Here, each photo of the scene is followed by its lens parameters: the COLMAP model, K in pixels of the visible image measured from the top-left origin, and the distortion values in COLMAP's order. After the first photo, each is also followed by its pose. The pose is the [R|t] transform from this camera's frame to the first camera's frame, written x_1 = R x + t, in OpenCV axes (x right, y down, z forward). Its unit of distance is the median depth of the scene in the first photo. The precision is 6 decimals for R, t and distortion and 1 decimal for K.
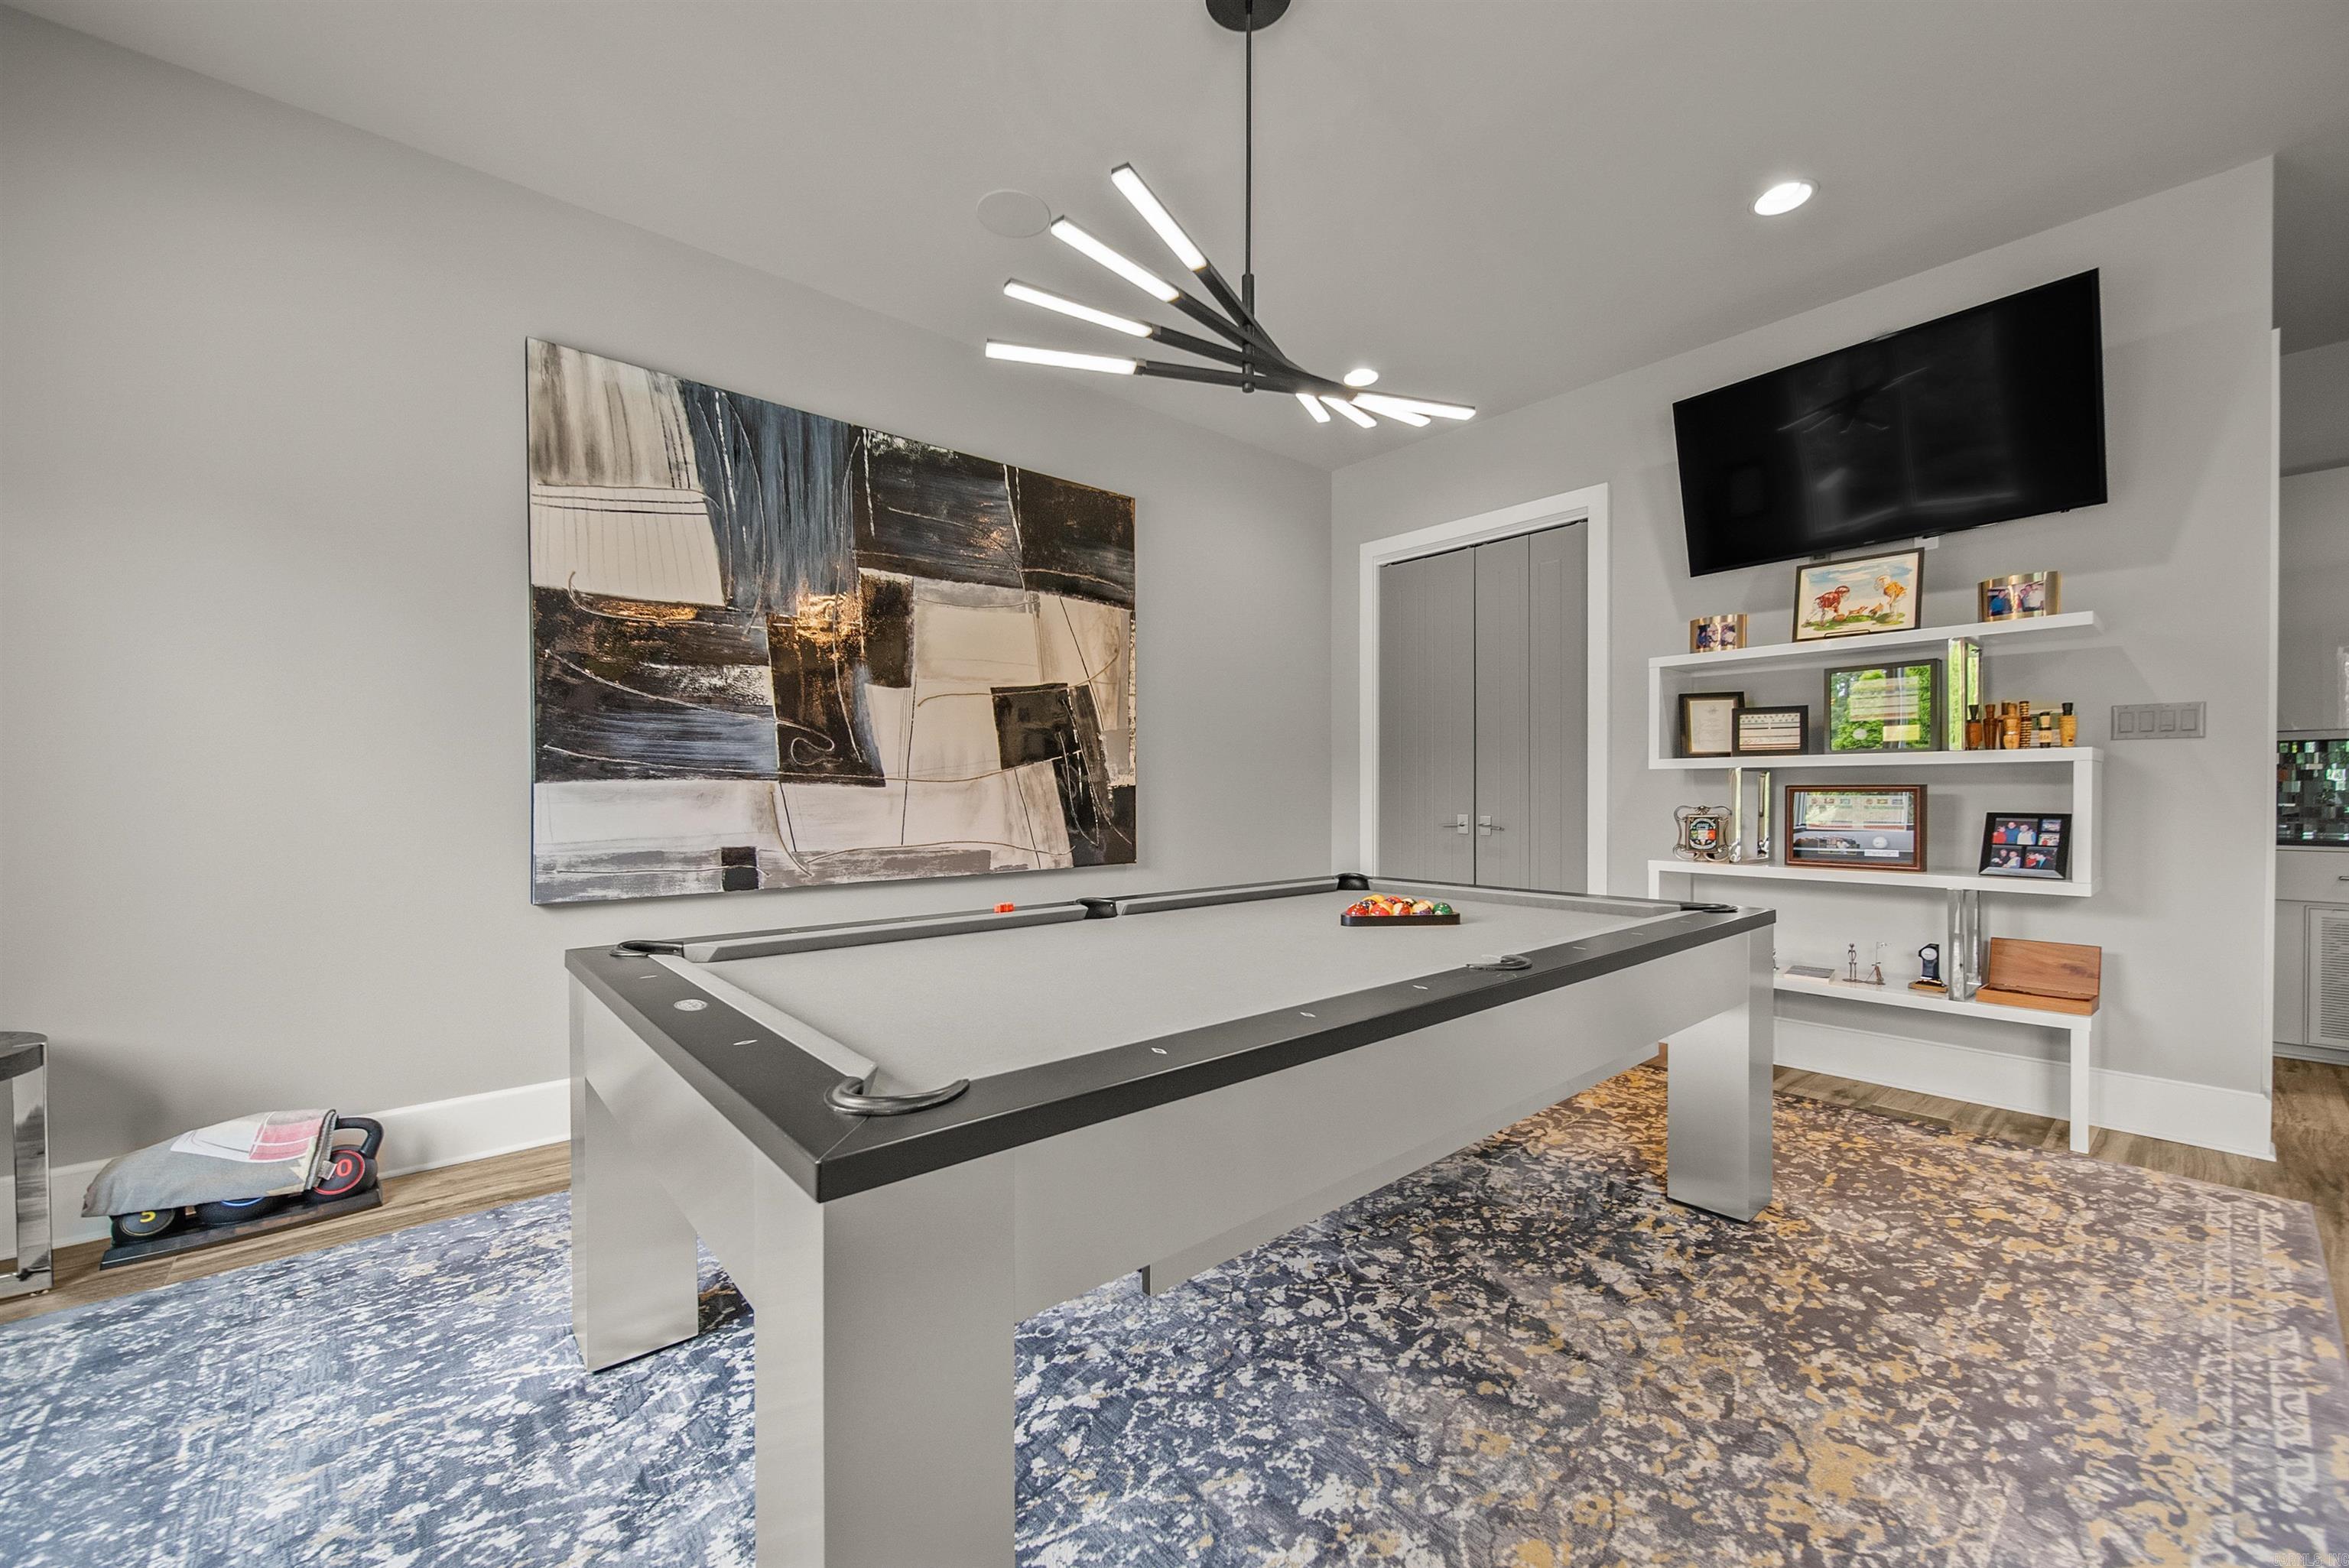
lens RADIAL K [[917.1, 0, 1161.8], [0, 917.1, 801.4], [0, 0, 1]] dist [-0.001070, -0.000496]
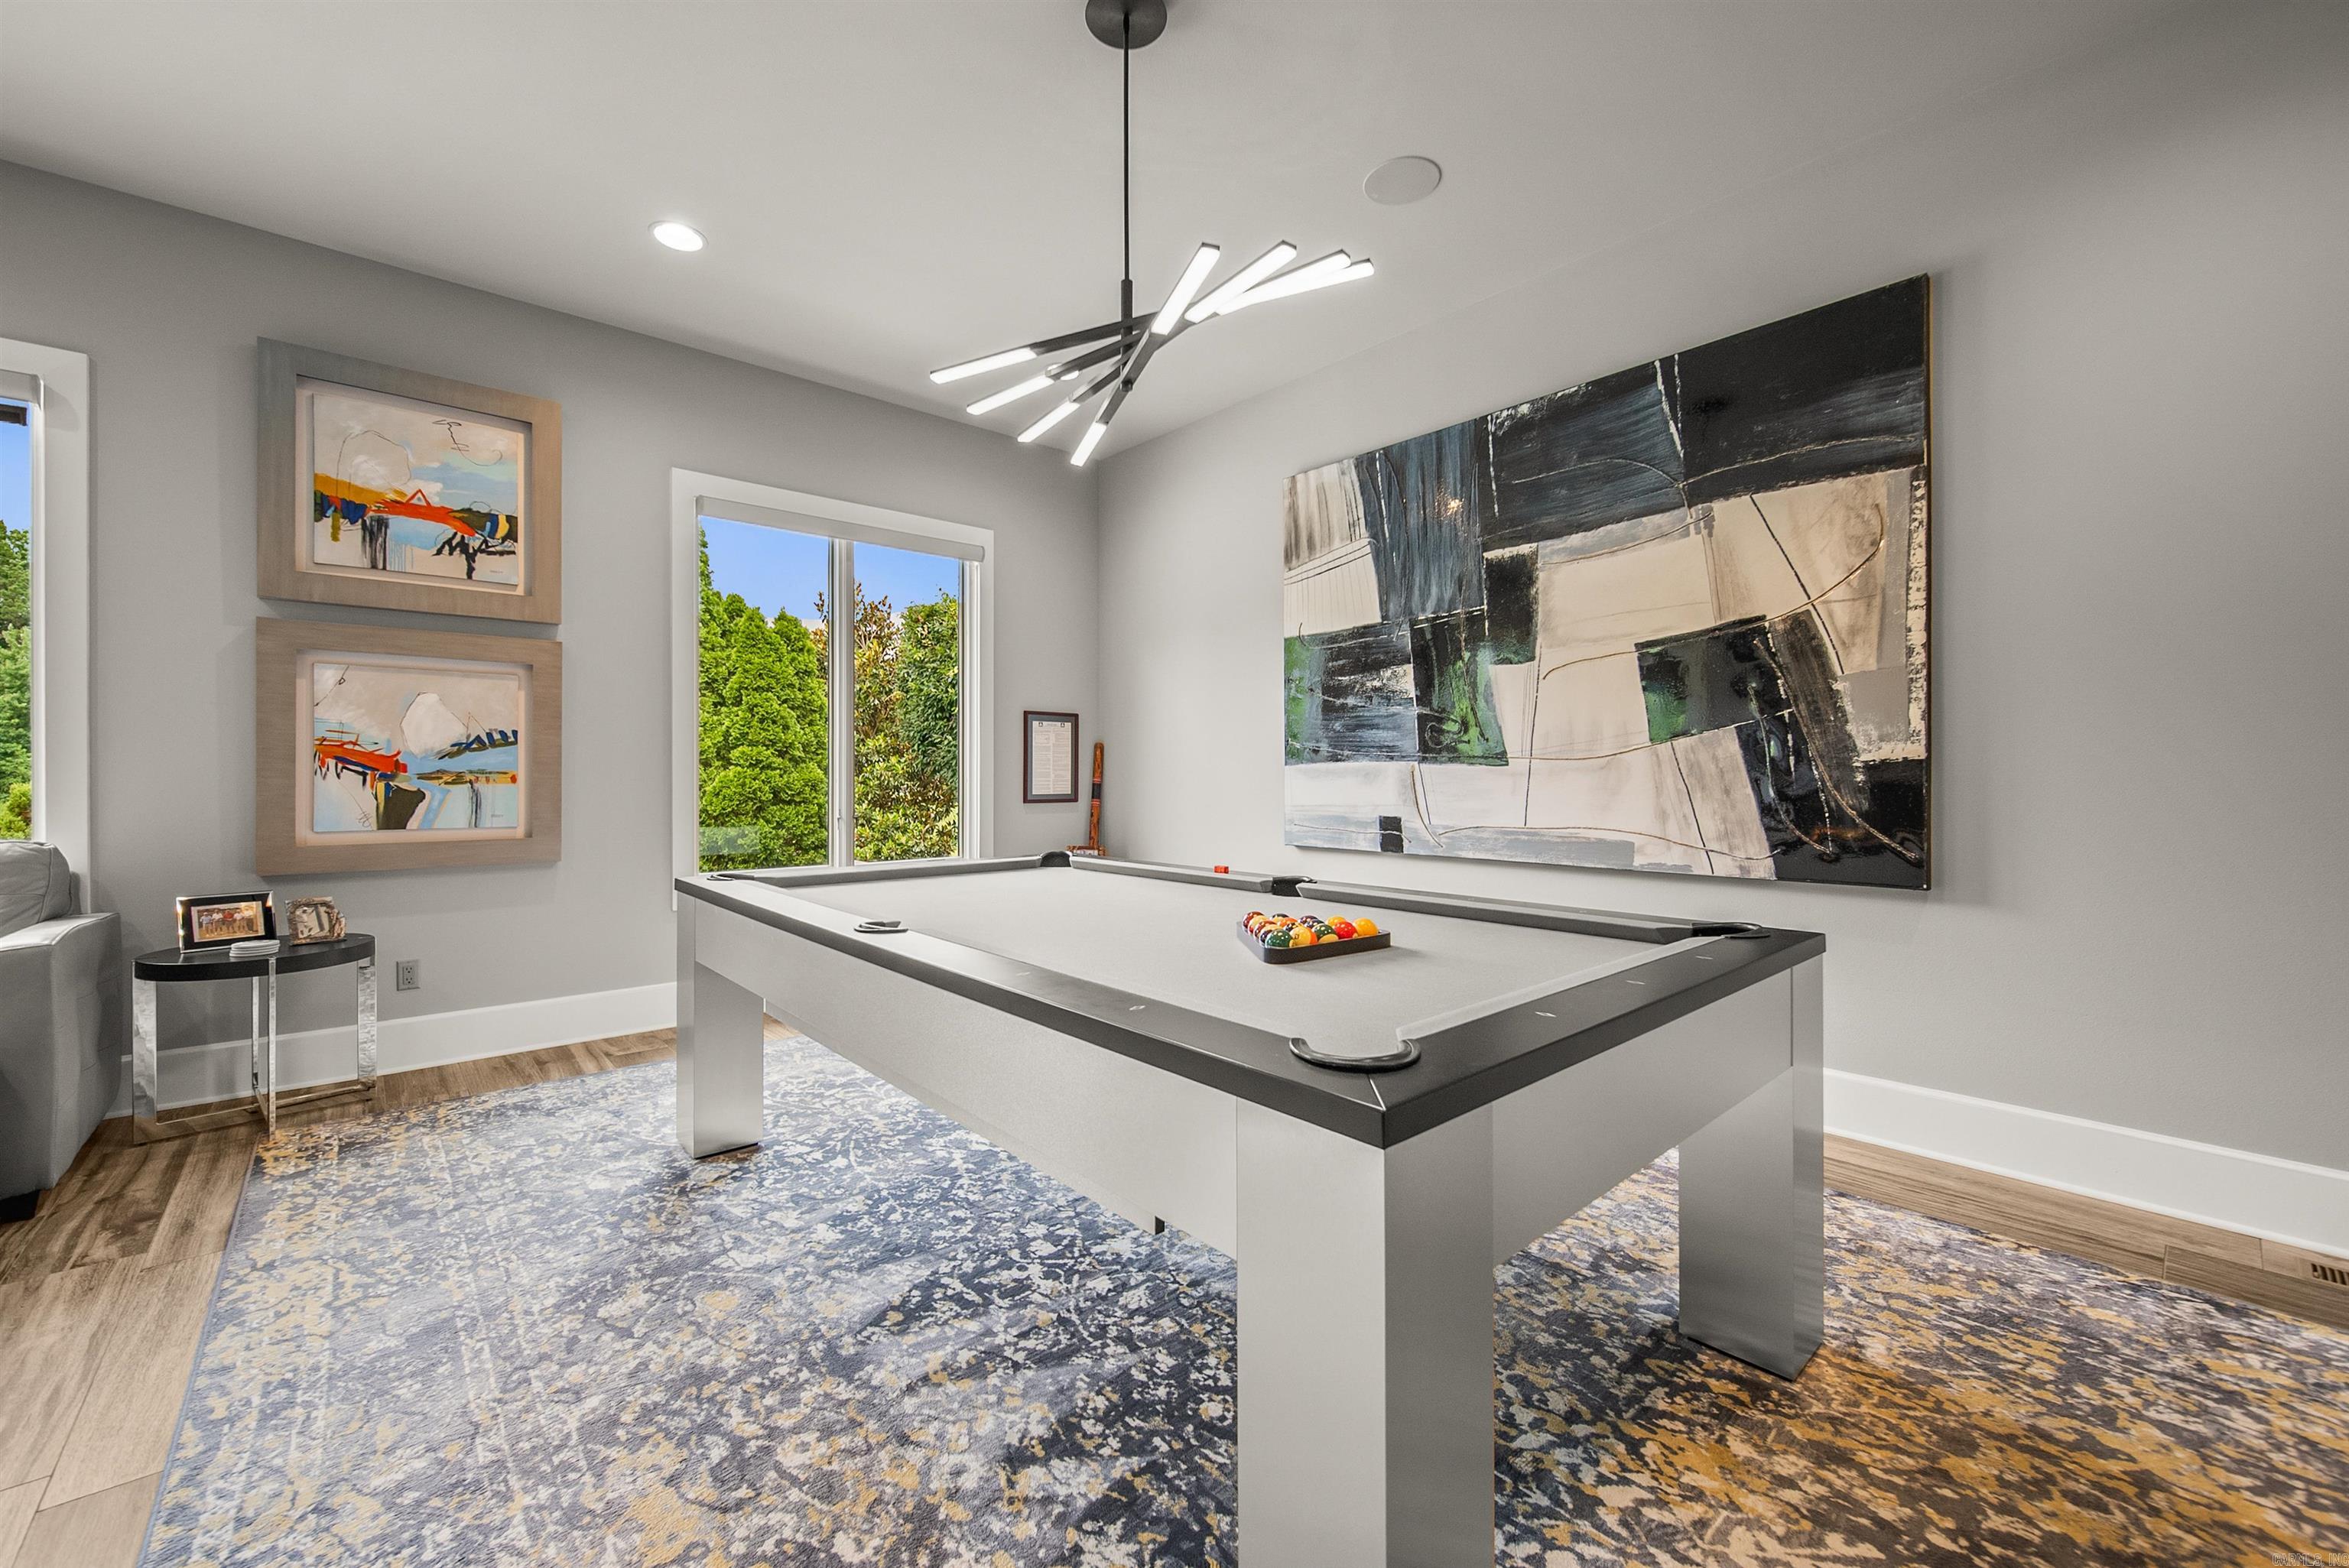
lens RADIAL K [[922.1, 0, 1160.7], [0, 922.1, 776.5], [0, 0, 1]] dist [-0.003186, -0.001004]
pose [[0.004631, 0.005192, -0.999976, 0.799767], [-0.009025, 0.999946, 0.005150, -0.007166], [0.999949, 0.009001, 0.004678, 0.720708]]
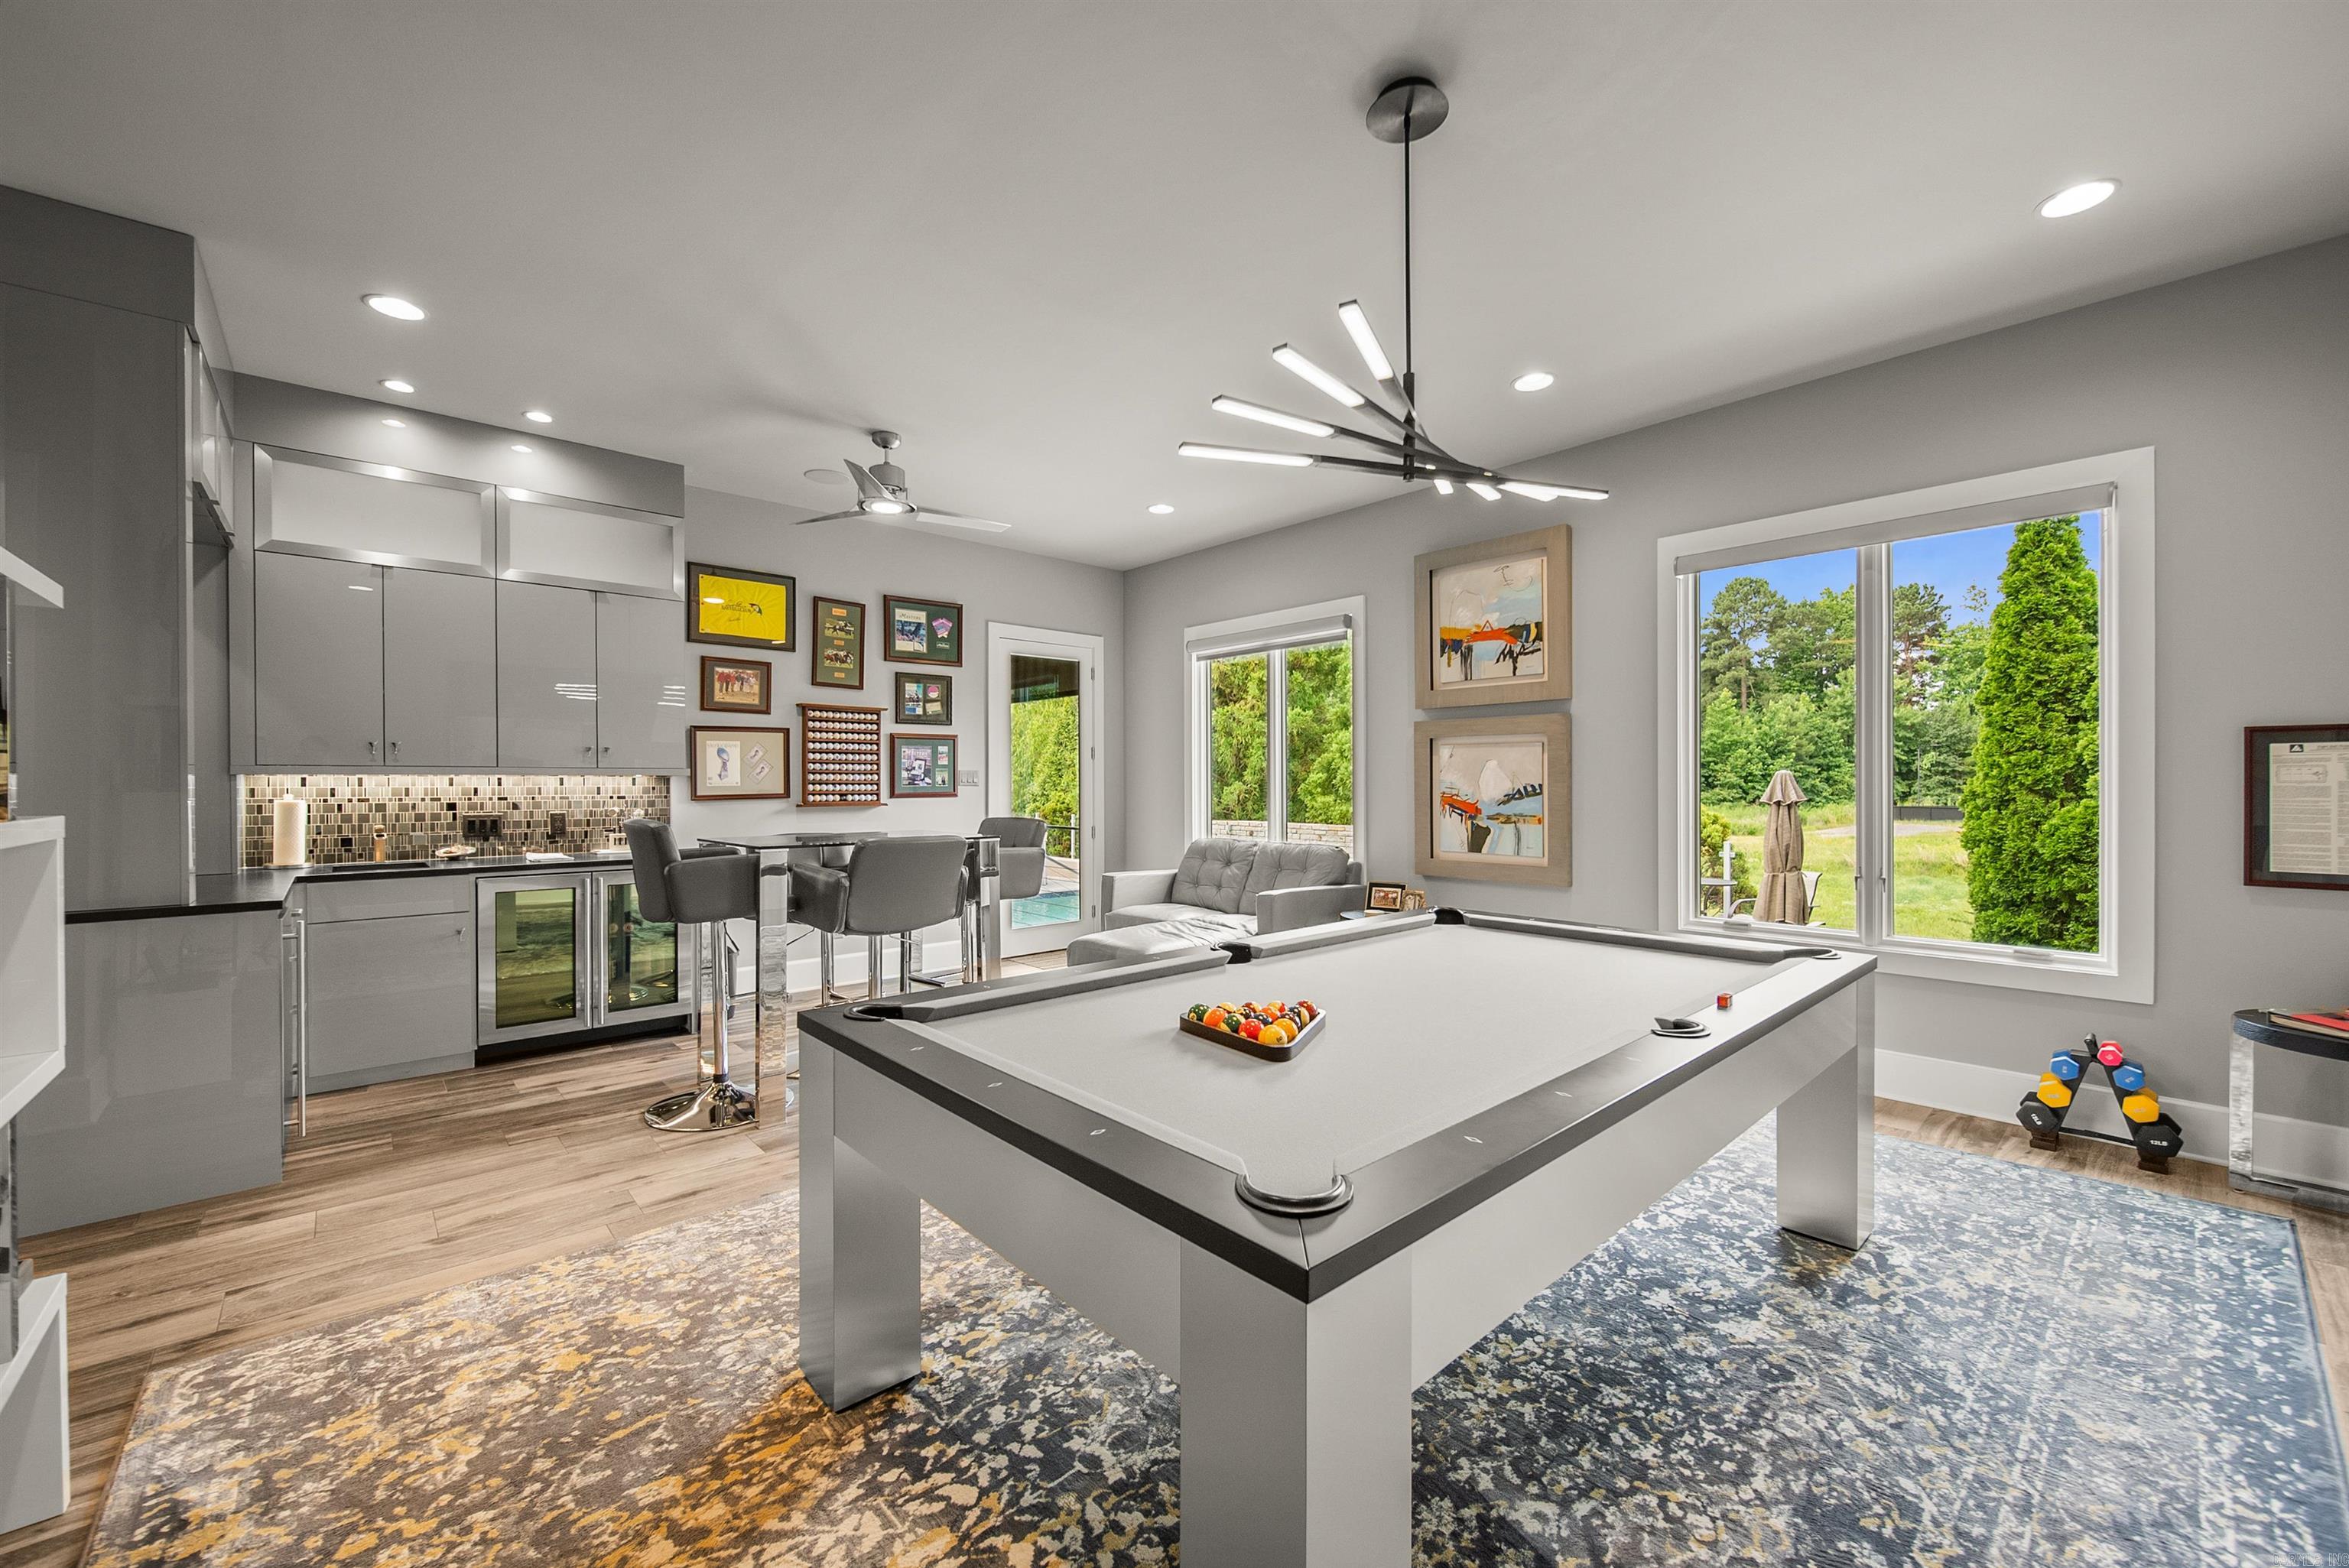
lens RADIAL K [[913.1, 0, 1158.2], [0, 913.1, 790.5], [0, 0, 1]] dist [-0.002673, -0.000440]
pose [[-0.999885, 0.006196, -0.013837, 0.281381], [0.005956, 0.999832, 0.017349, -0.073089], [0.013942, 0.017264, -0.999754, 1.434265]]
